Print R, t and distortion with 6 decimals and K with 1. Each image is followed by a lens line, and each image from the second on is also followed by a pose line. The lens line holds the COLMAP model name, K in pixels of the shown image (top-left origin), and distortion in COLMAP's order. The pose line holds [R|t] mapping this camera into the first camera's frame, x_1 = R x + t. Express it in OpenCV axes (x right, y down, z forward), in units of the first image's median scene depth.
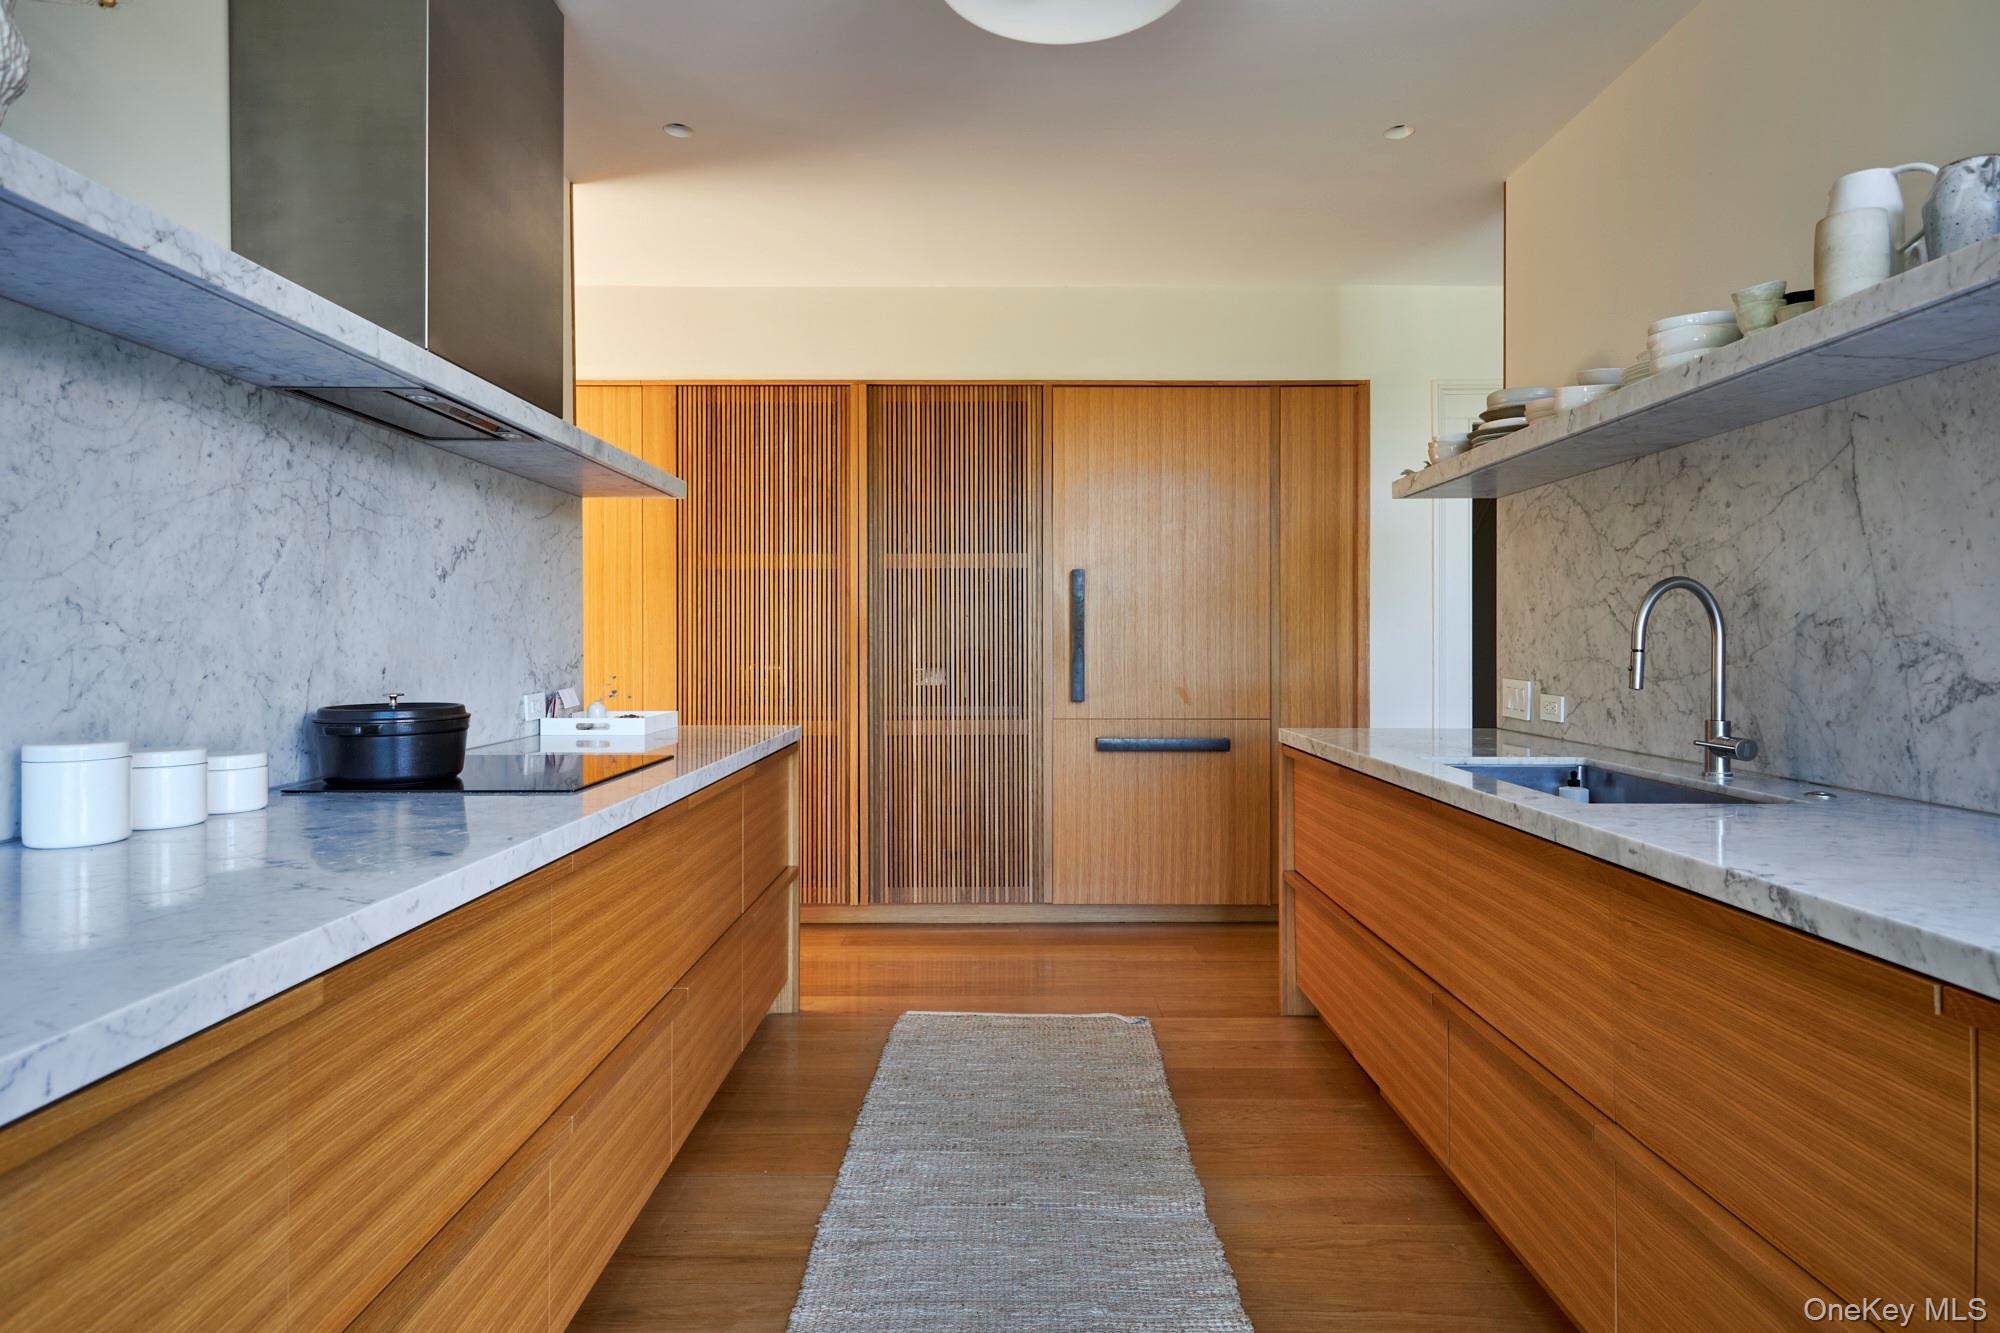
lens RADIAL K [[1125.8, 0, 1003.2], [0, 1125.8, 656.4], [0, 0, 1]] dist [0.001843, 0.000249]
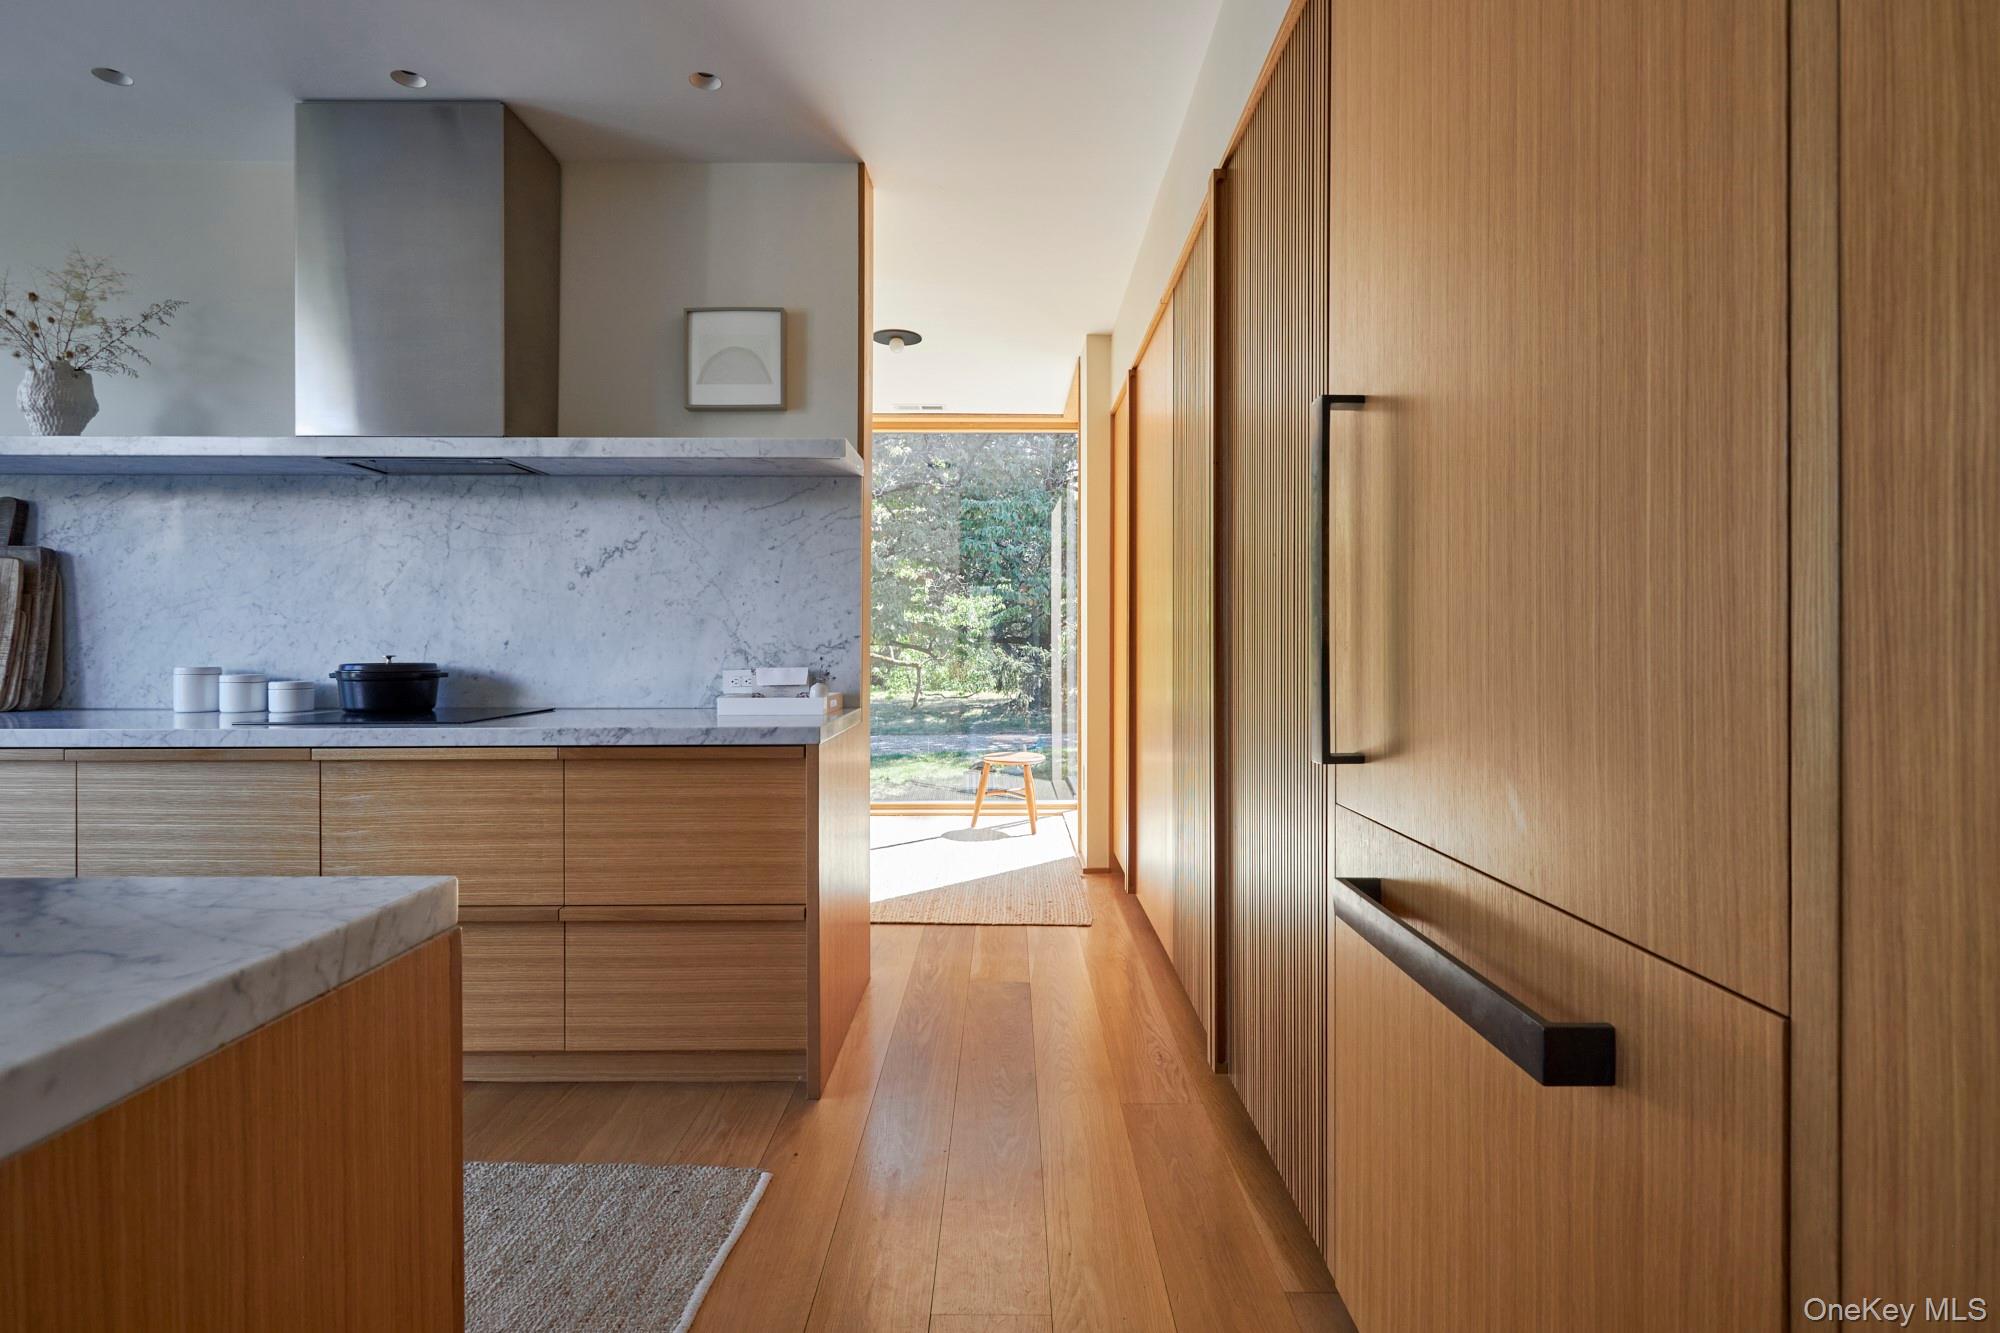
lens RADIAL K [[1022.9, 0, 999.3], [0, 1022.9, 645.8], [0, 0, 1]] dist [0.011075, 0.000552]
pose [[-0.026657, -0.001475, -0.999644, 0.881688], [-0.013519, 0.999908, -0.001115, 0.010947], [0.999553, 0.013485, -0.026675, 1.965730]]
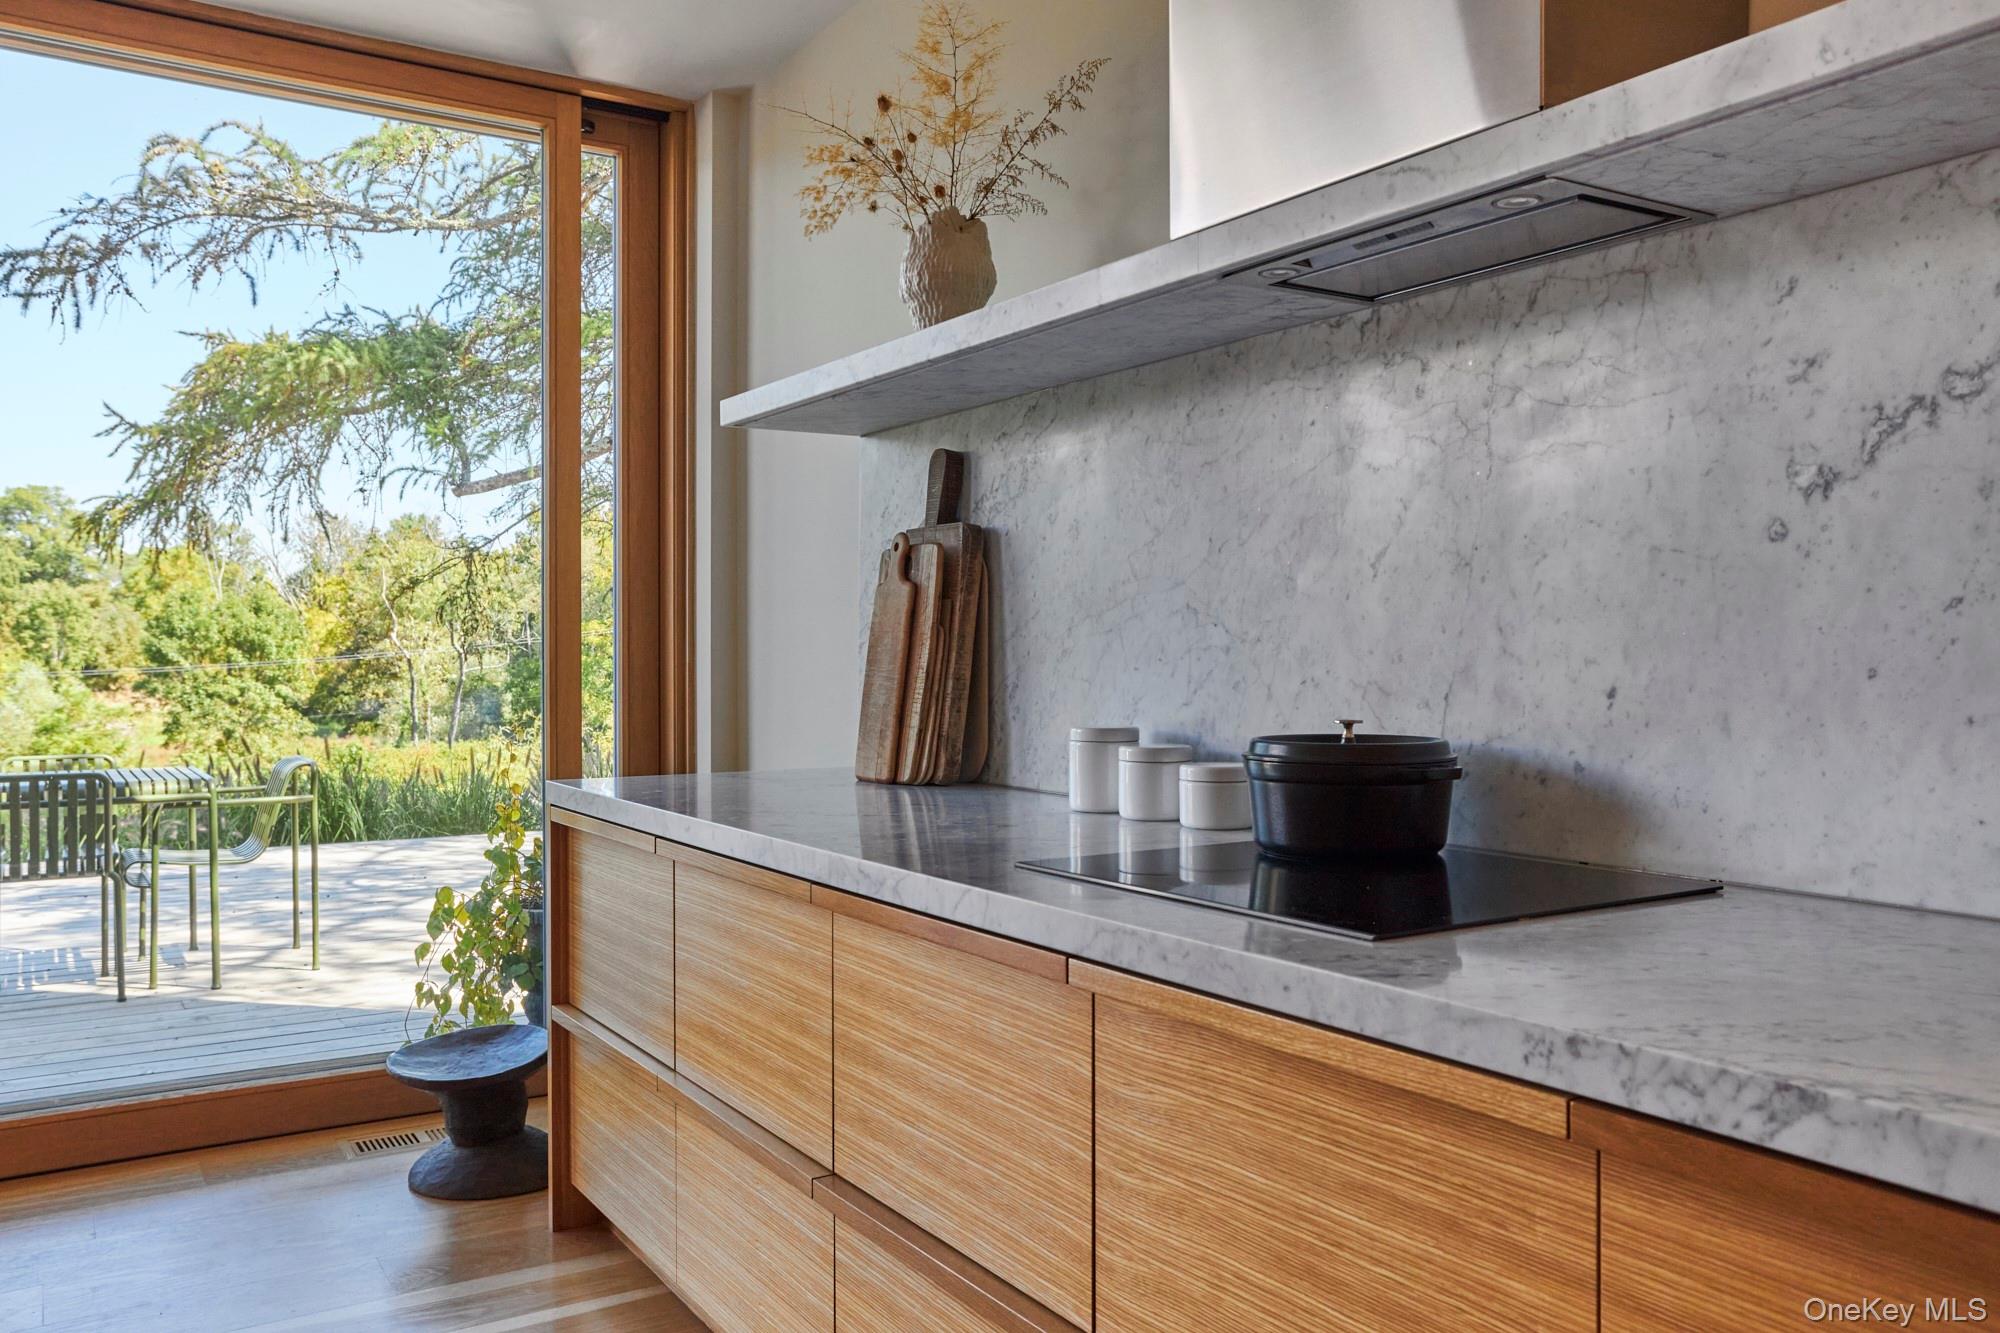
lens RADIAL K [[1565.0, 0, 1000.8], [0, 1565.0, 665.7], [0, 0, 1]] dist [-0.016293, 0.021433]
pose [[-0.849396, 0.002772, -0.527748, 0.114068], [-0.008260, 0.999794, 0.018546, -0.013968], [0.527691, 0.020112, -0.849198, 1.749022]]
